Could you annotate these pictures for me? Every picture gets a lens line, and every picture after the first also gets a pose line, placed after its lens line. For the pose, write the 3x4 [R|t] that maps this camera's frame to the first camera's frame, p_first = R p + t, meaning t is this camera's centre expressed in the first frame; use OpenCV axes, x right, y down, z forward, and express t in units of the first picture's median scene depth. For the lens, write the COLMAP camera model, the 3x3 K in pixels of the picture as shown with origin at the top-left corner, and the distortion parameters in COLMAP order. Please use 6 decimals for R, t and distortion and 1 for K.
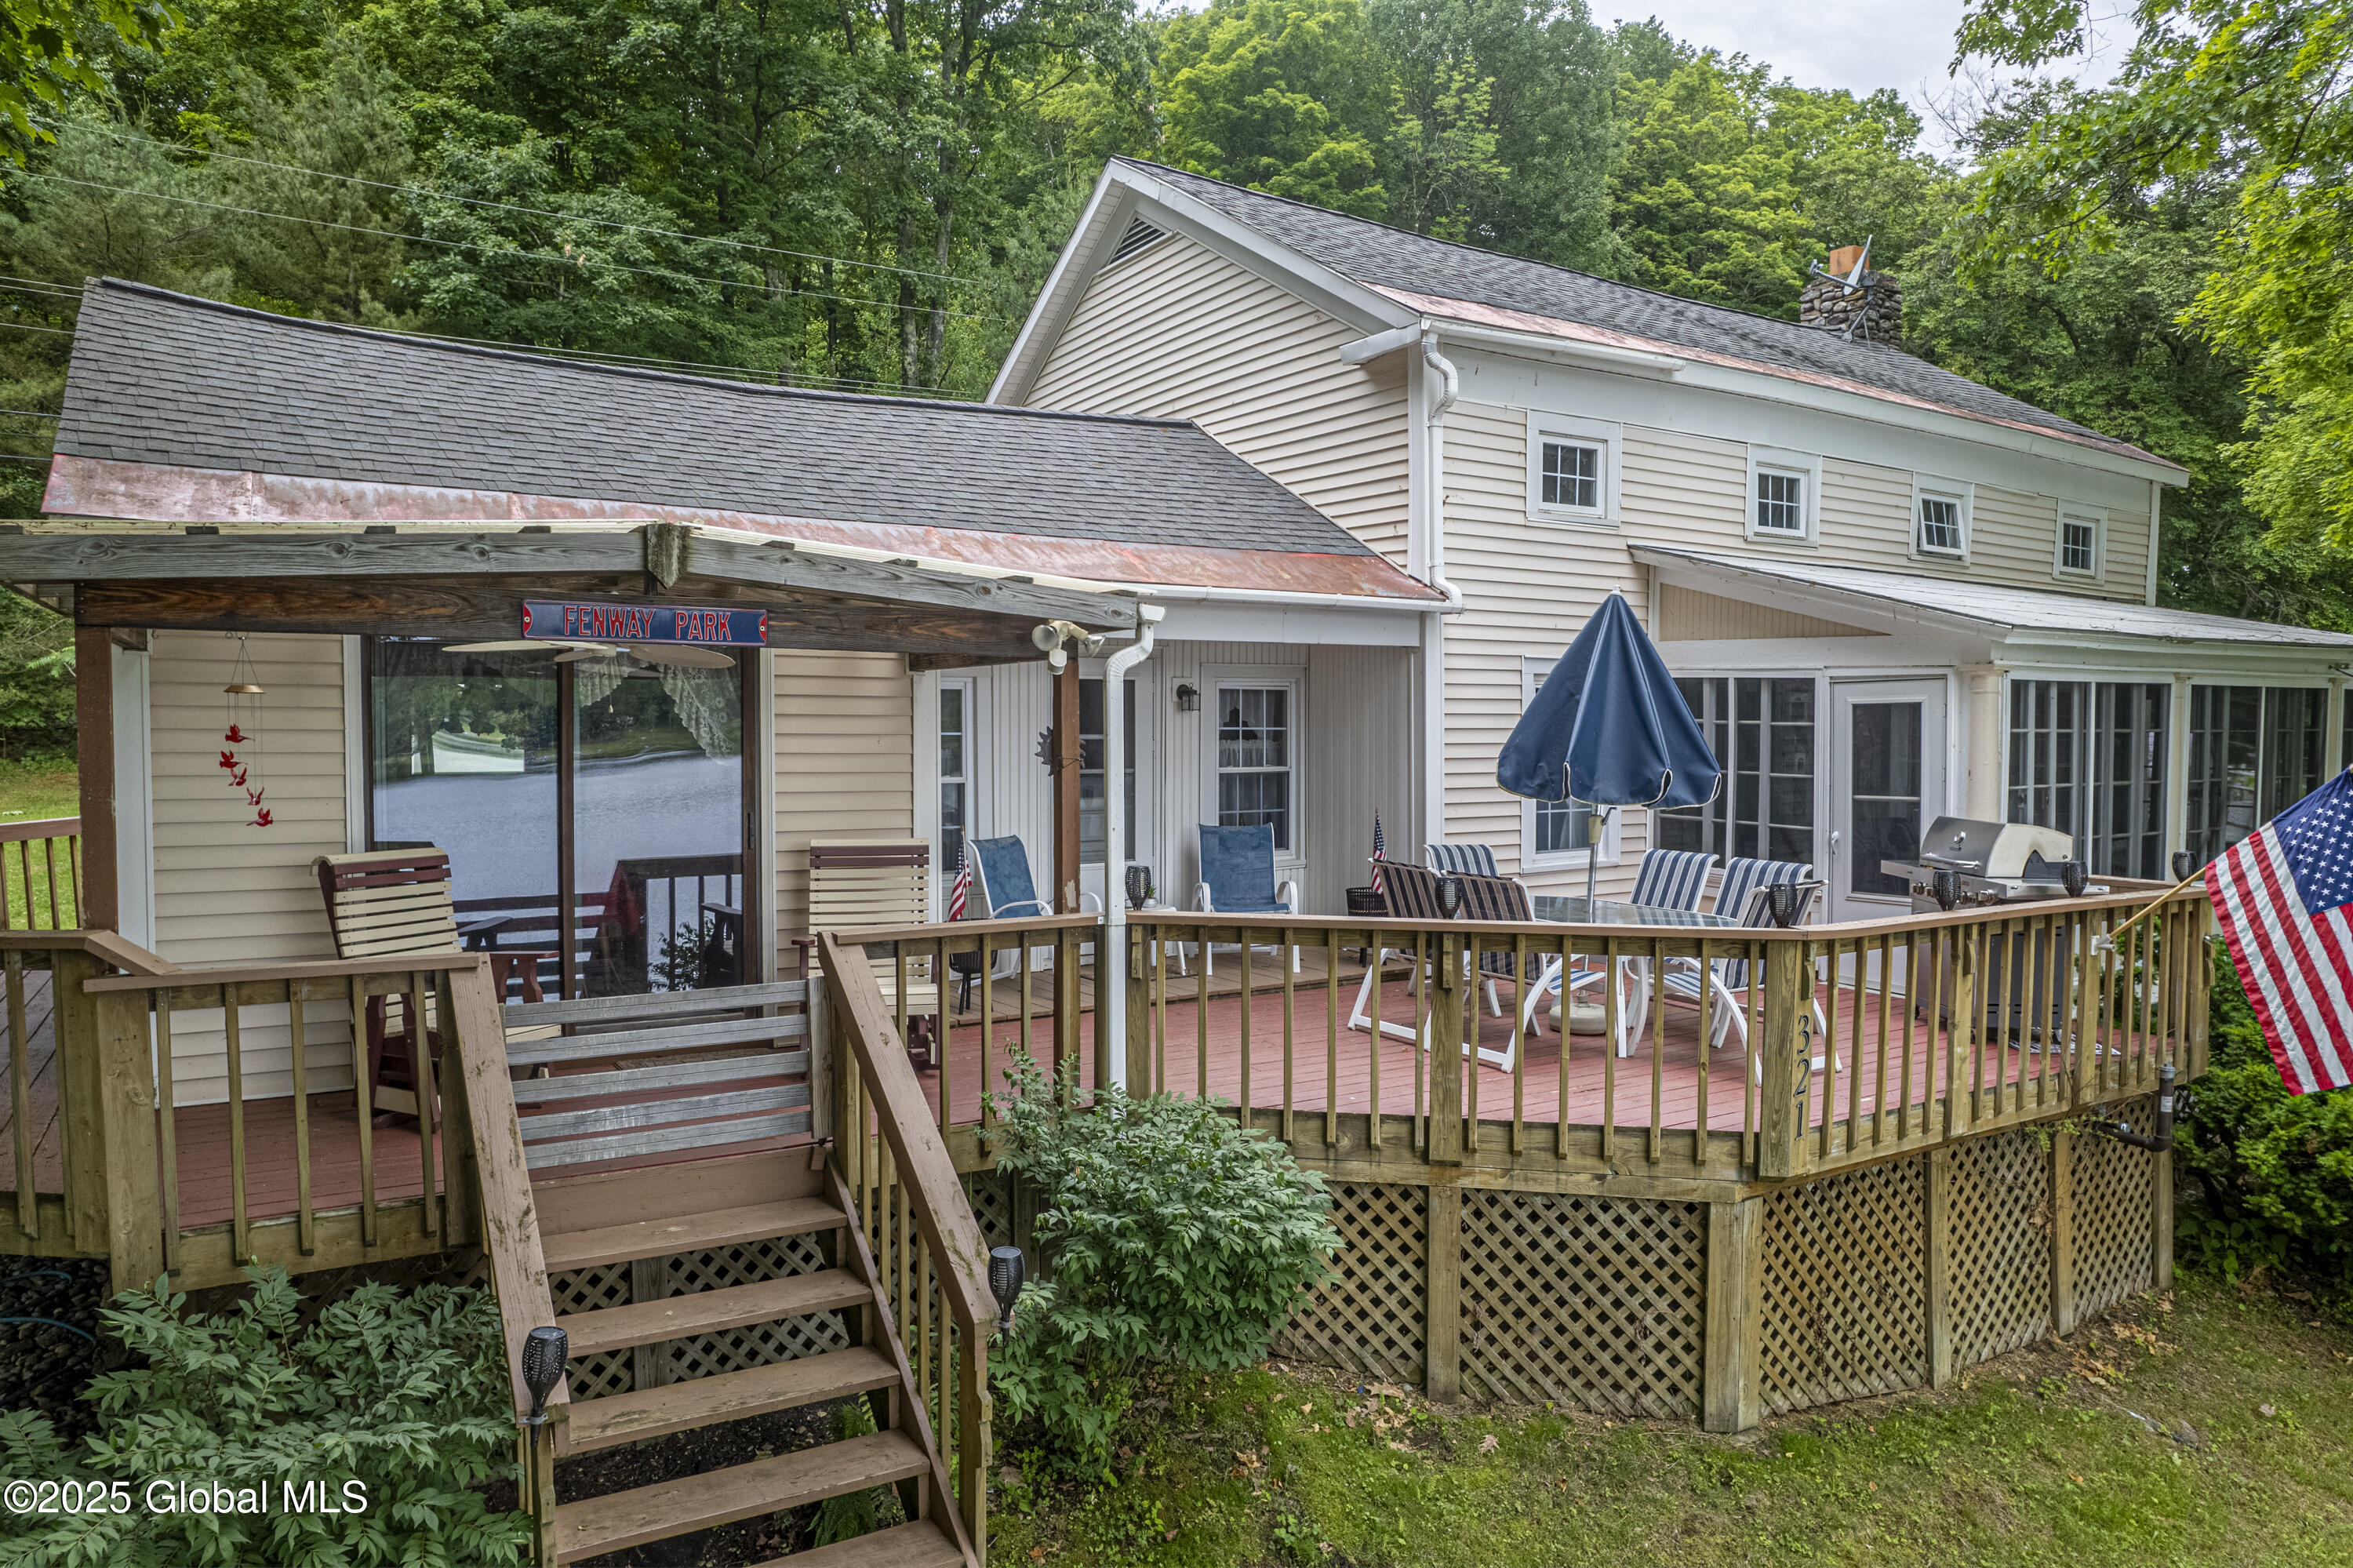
lens RADIAL K [[1511.7, 0, 1176.5], [0, 1511.7, 784.0], [0, 0, 1]] dist [-0.019781, -0.000002]
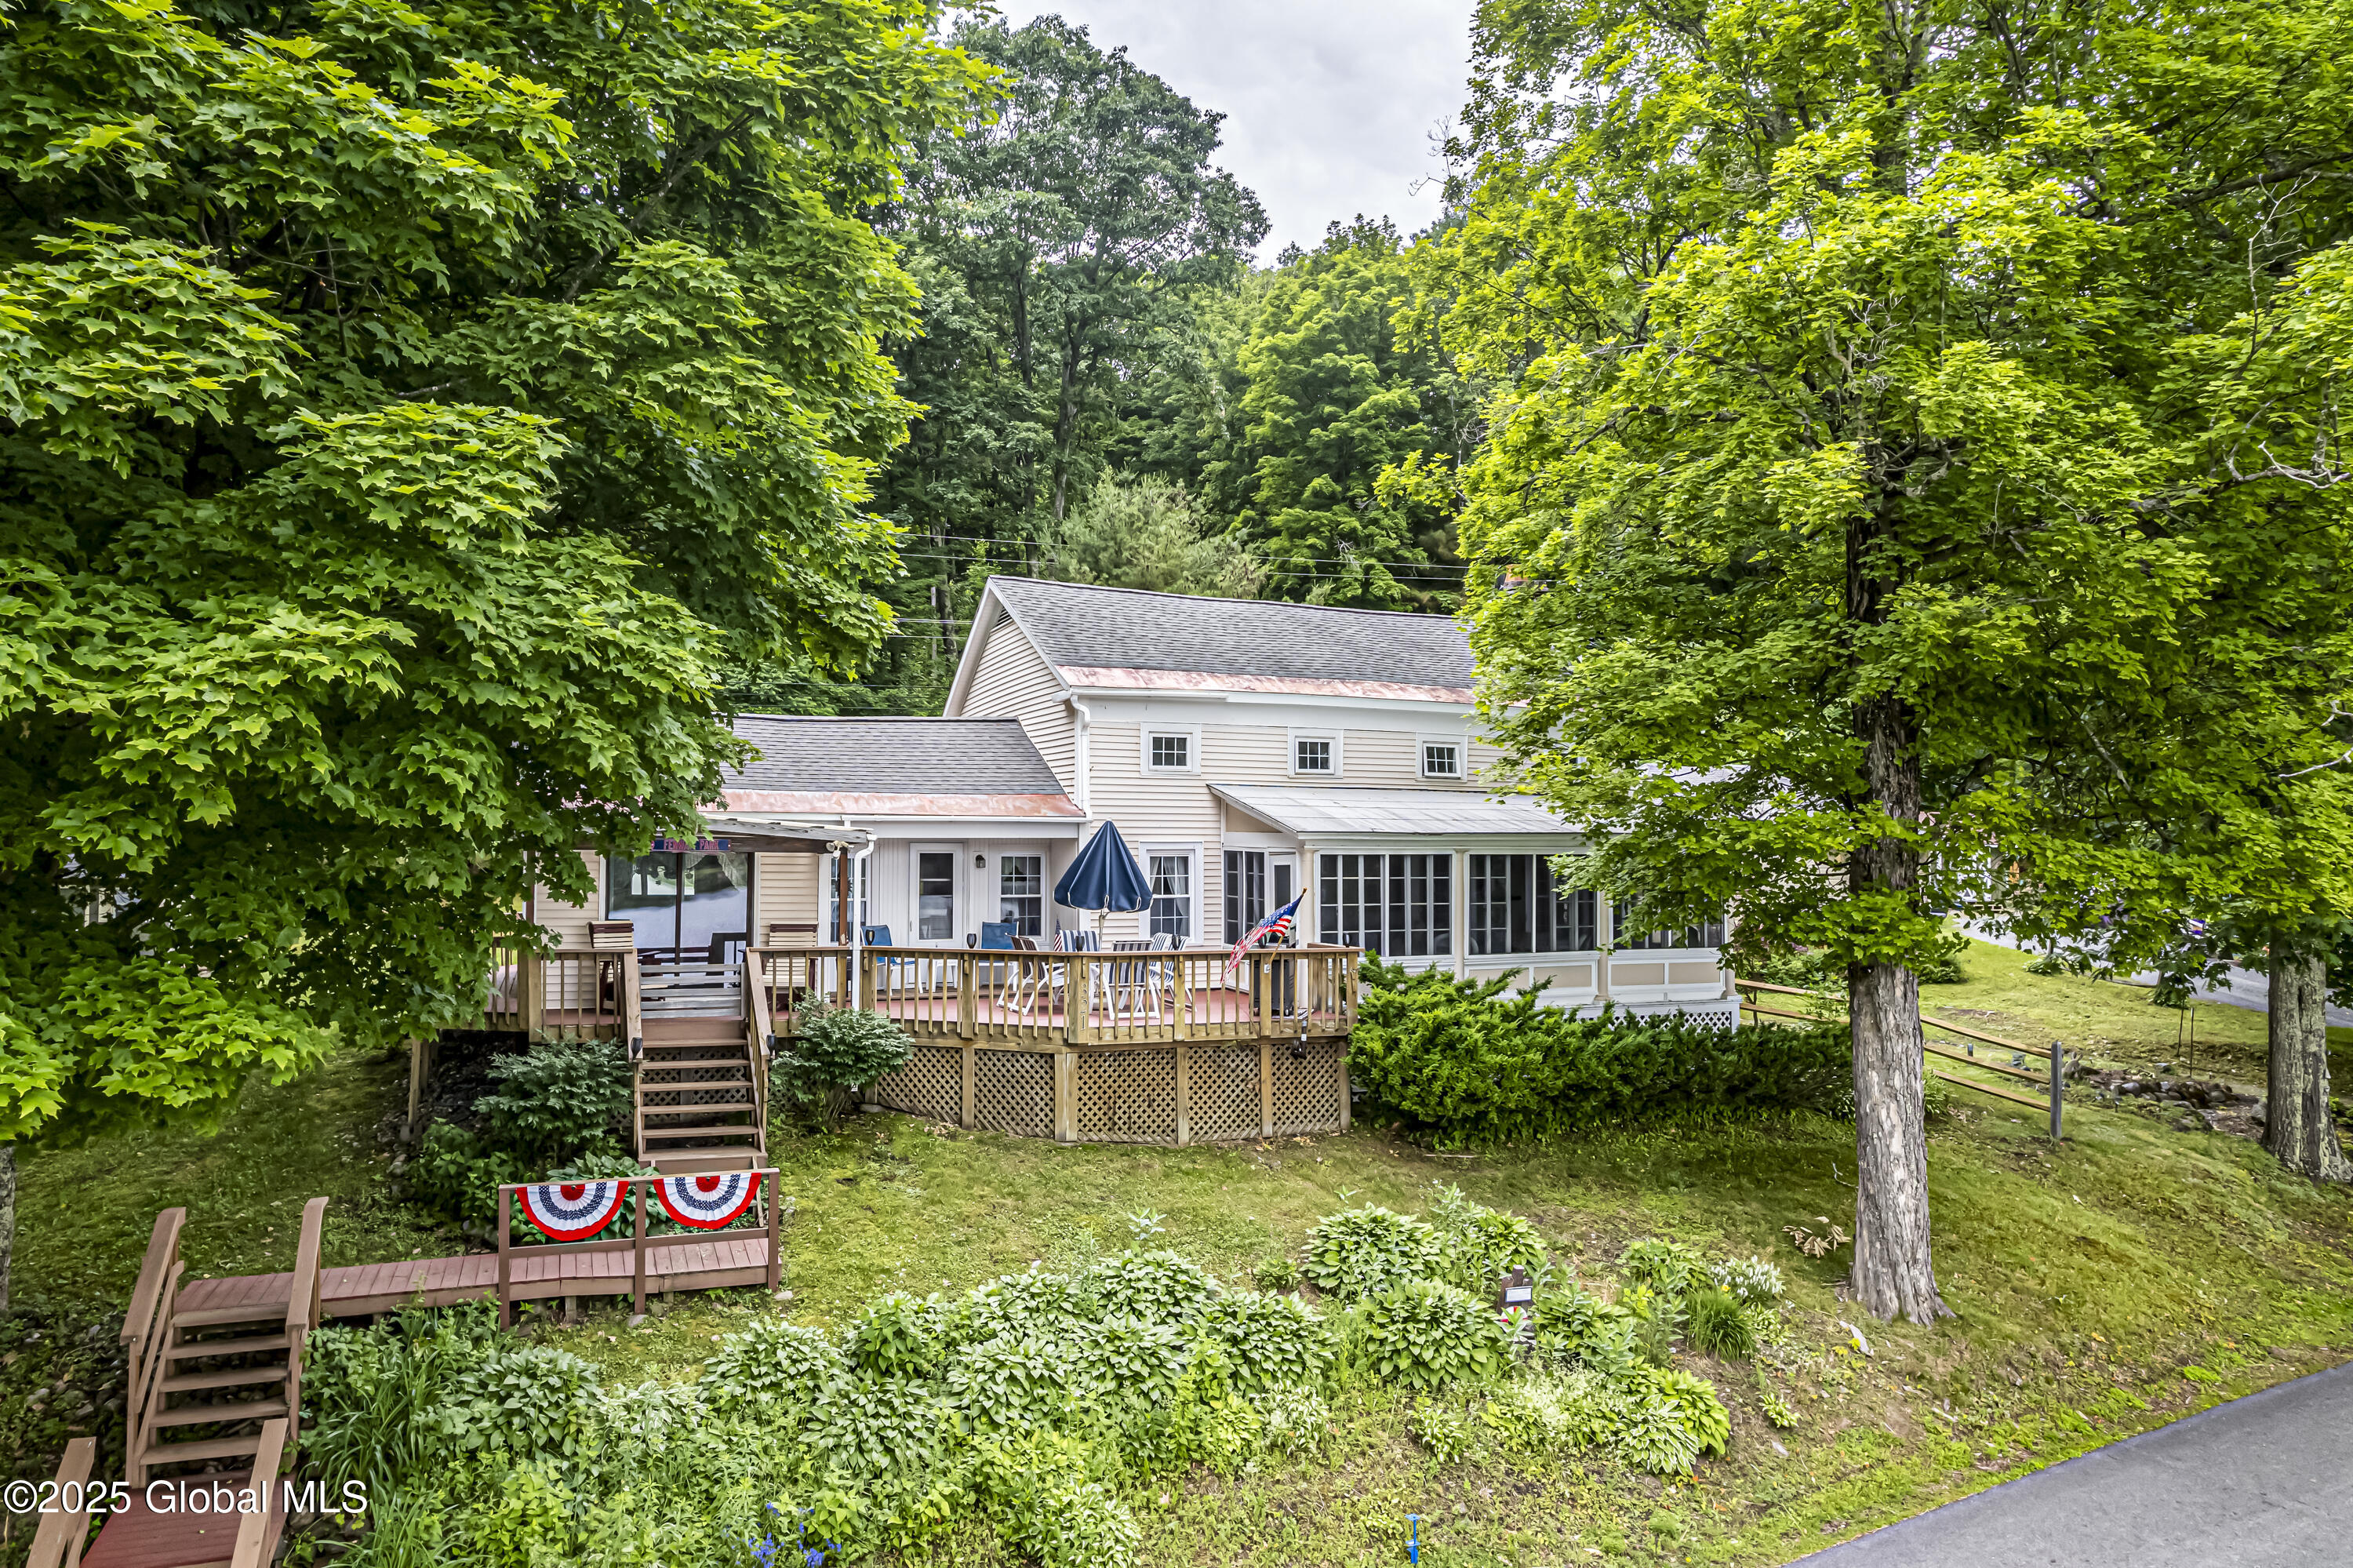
lens RADIAL K [[1561.5, 0, 1176.5], [0, 1561.5, 784.0], [0, 0, 1]] dist [0.000198, 0.000546]
pose [[0.985634, -0.007394, -0.168734, 0.642504], [-0.007249, 0.996269, -0.085995, 0.020189], [0.168741, 0.085983, 0.981903, -1.089471]]
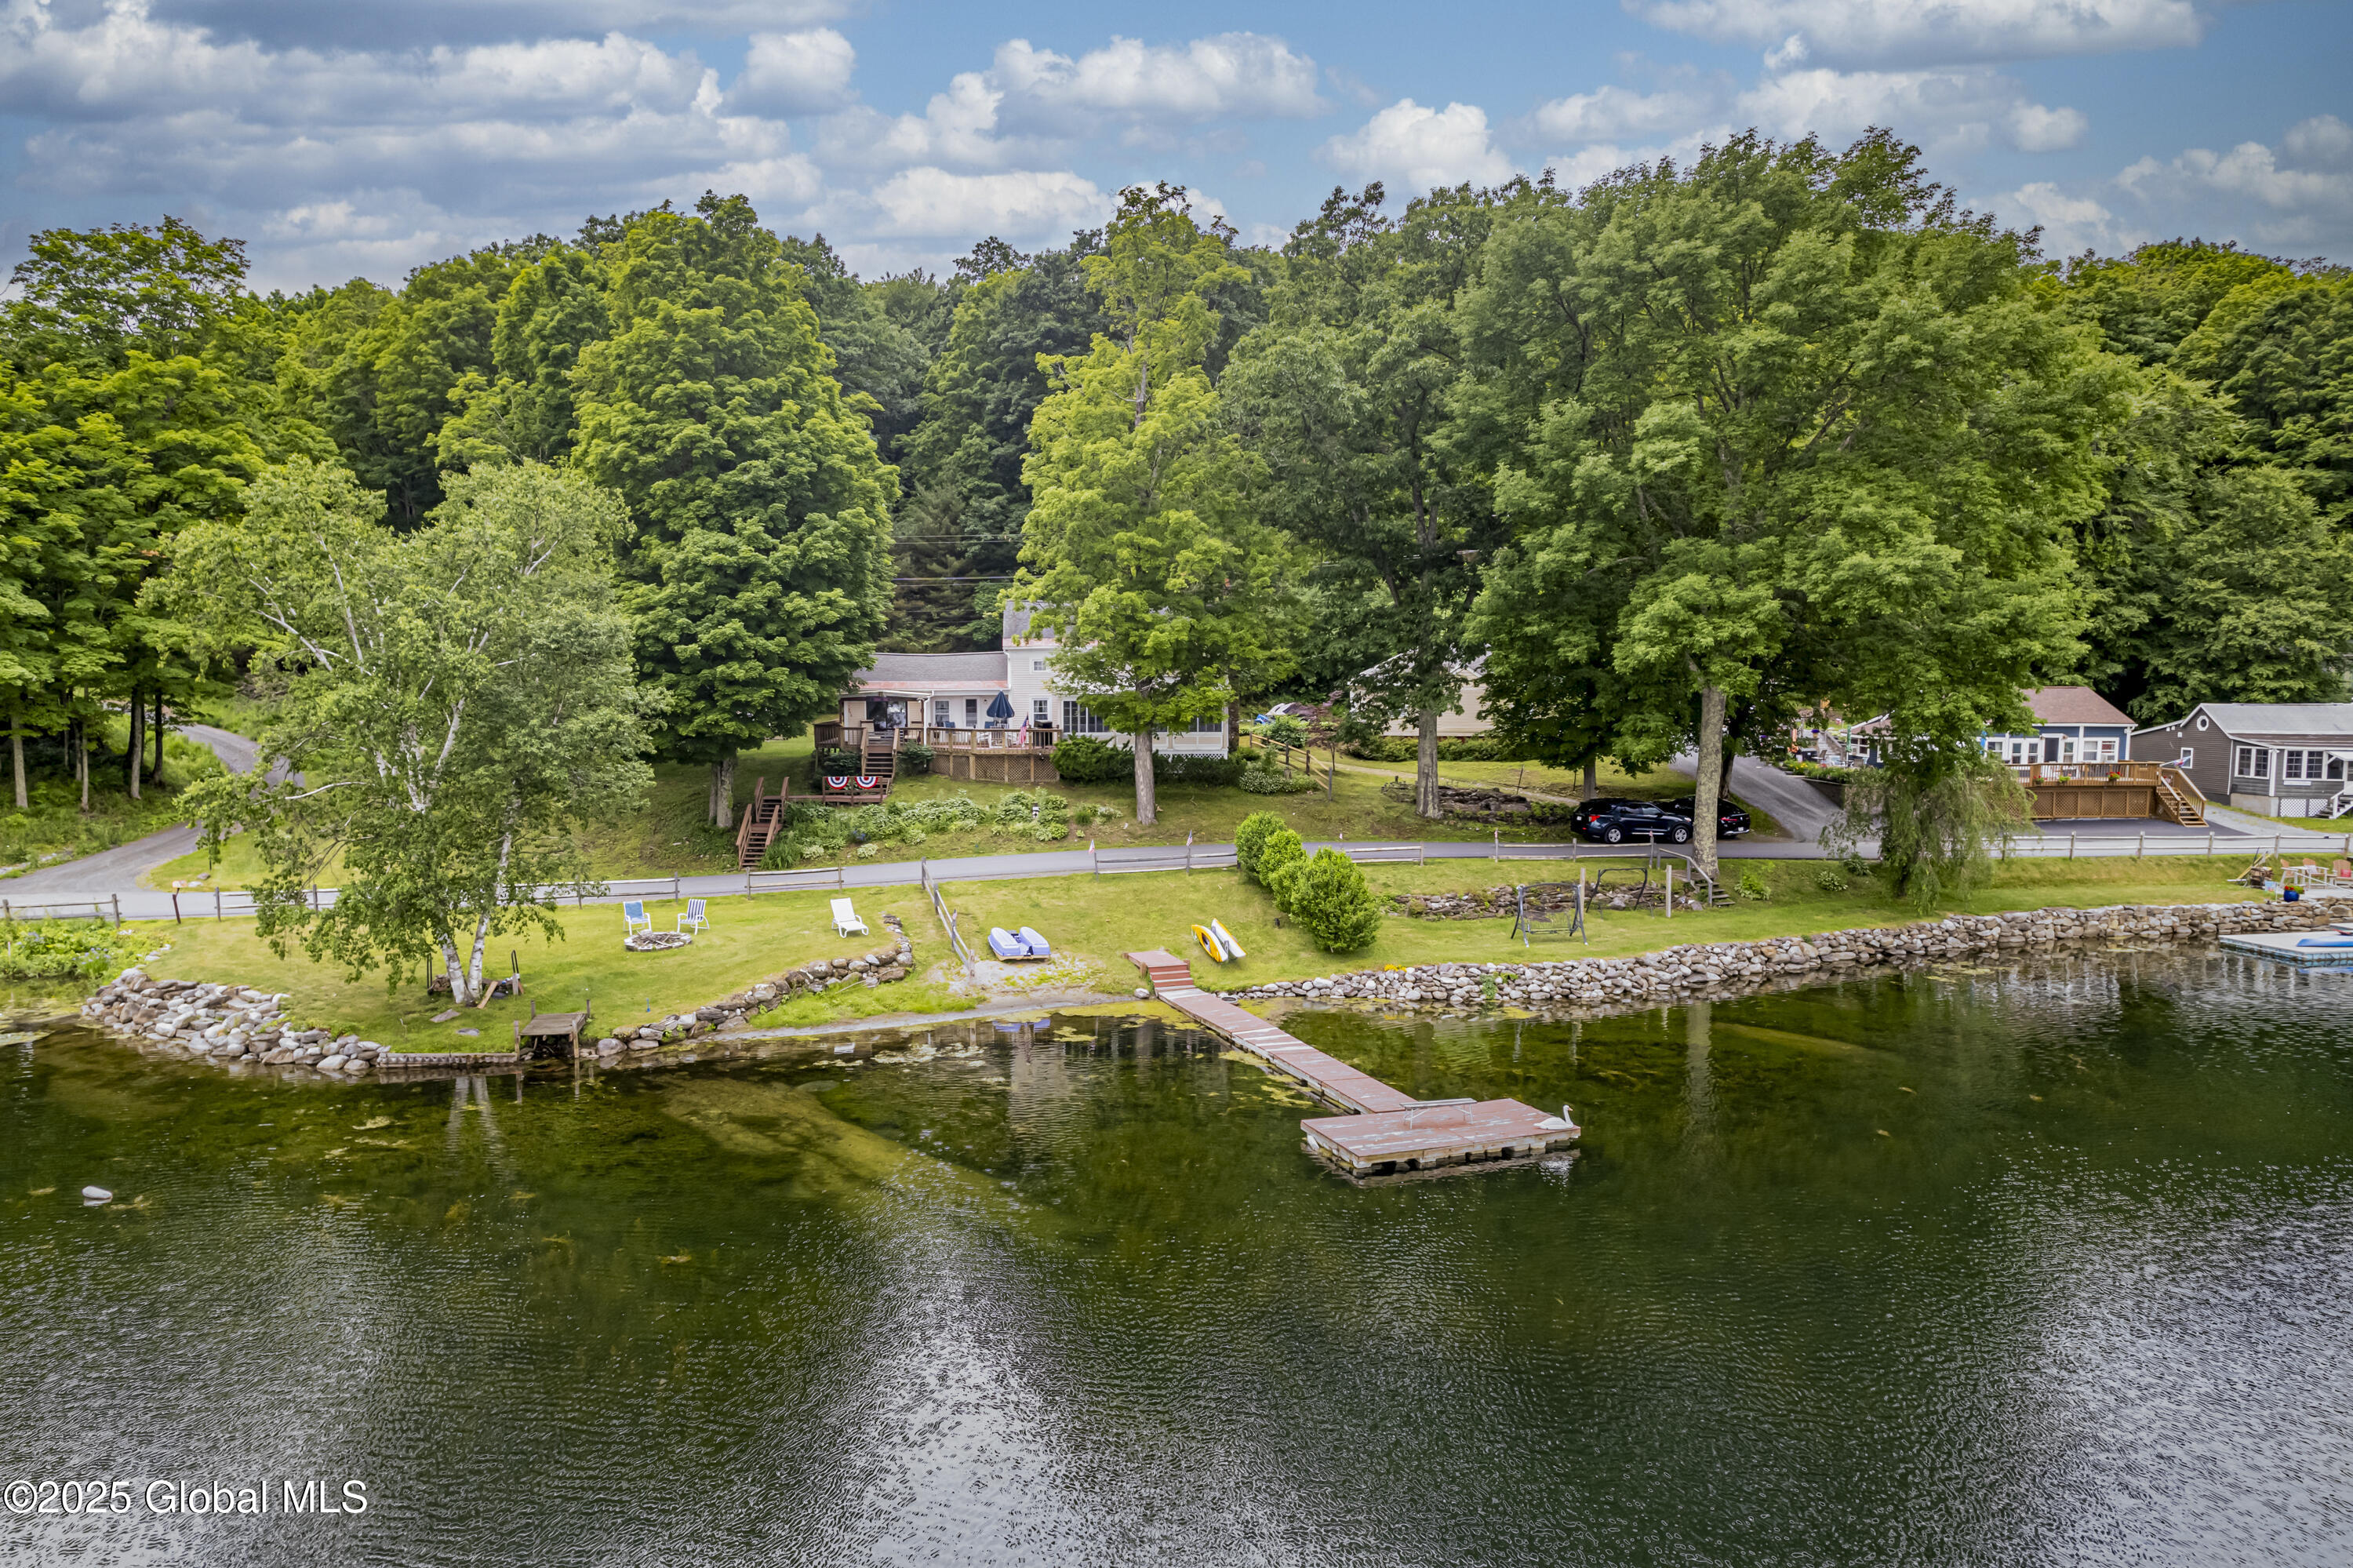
lens RADIAL K [[1536.6, 0, 1176.5], [0, 1536.6, 784.0], [0, 0, 1]] dist [-0.078467, 0.065601]
pose [[0.883355, 0.038512, -0.467120, 3.889589], [-0.017183, 0.998610, 0.049836, -0.044745], [0.468389, -0.035996, 0.882789, -4.523412]]
